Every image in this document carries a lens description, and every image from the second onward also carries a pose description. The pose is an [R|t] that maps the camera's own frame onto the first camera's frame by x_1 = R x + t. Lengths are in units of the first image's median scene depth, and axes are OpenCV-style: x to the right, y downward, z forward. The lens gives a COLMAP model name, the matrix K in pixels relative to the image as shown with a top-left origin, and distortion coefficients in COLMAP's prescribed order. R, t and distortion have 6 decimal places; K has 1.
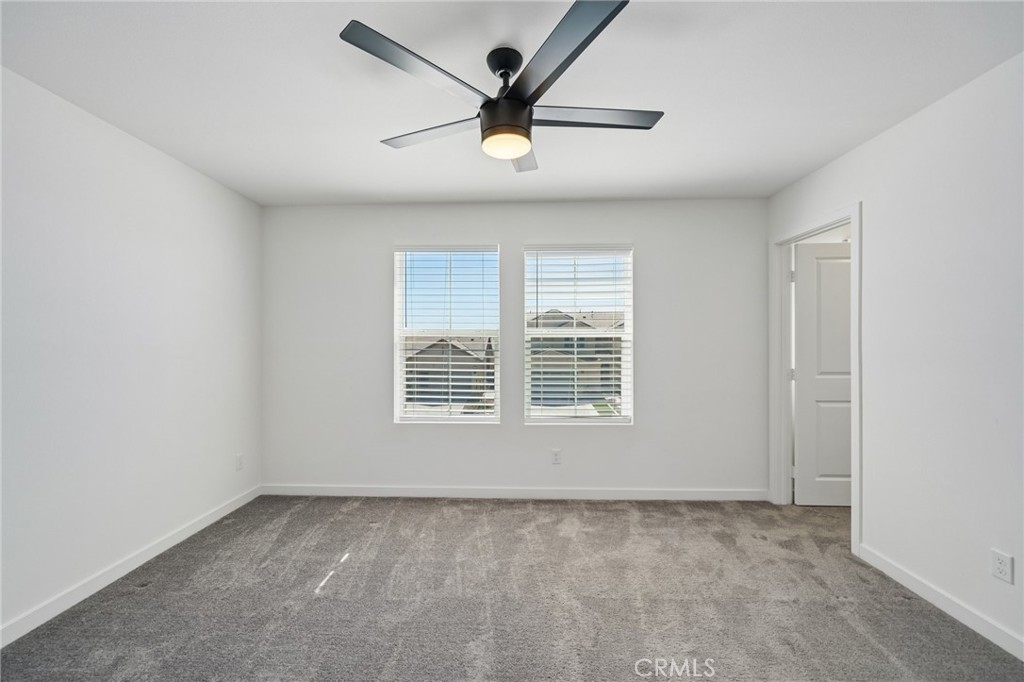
lens RADIAL K [[416.0, 0, 512.0], [0, 416.0, 341.0], [0, 0, 1]] dist [-0.000088, 0.000044]
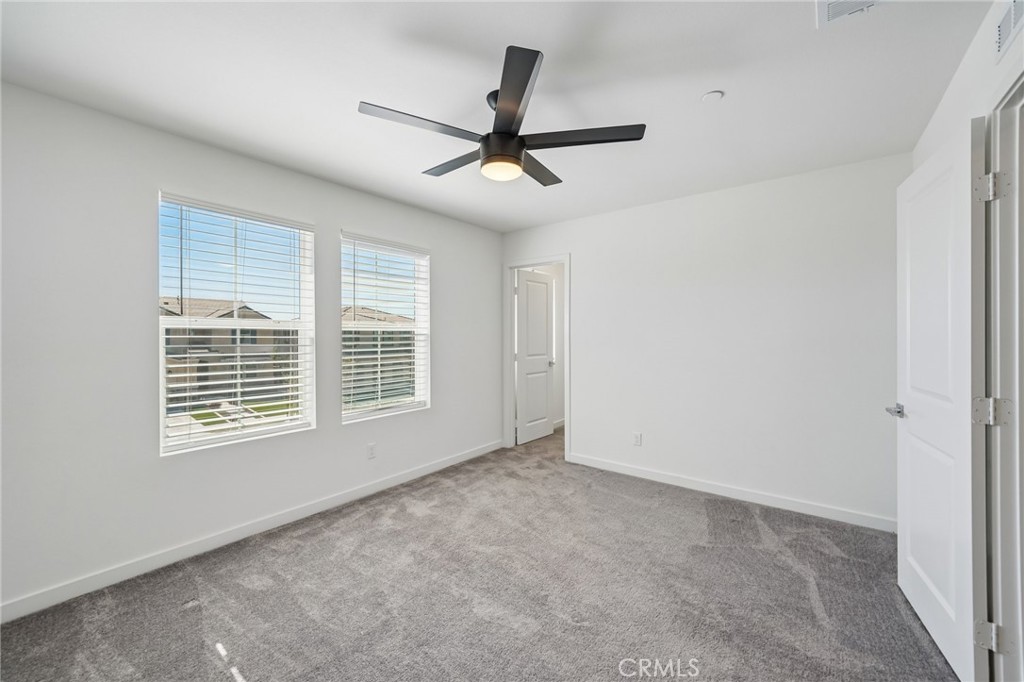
lens RADIAL K [[414.6, 0, 511.5], [0, 414.6, 331.3], [0, 0, 1]] dist [0.000569, 0.000111]
pose [[0.578150, 0.006948, 0.815901, -0.540337], [-0.002061, 0.999973, -0.007055, -0.000926], [-0.815928, 0.002397, 0.578149, 0.164183]]
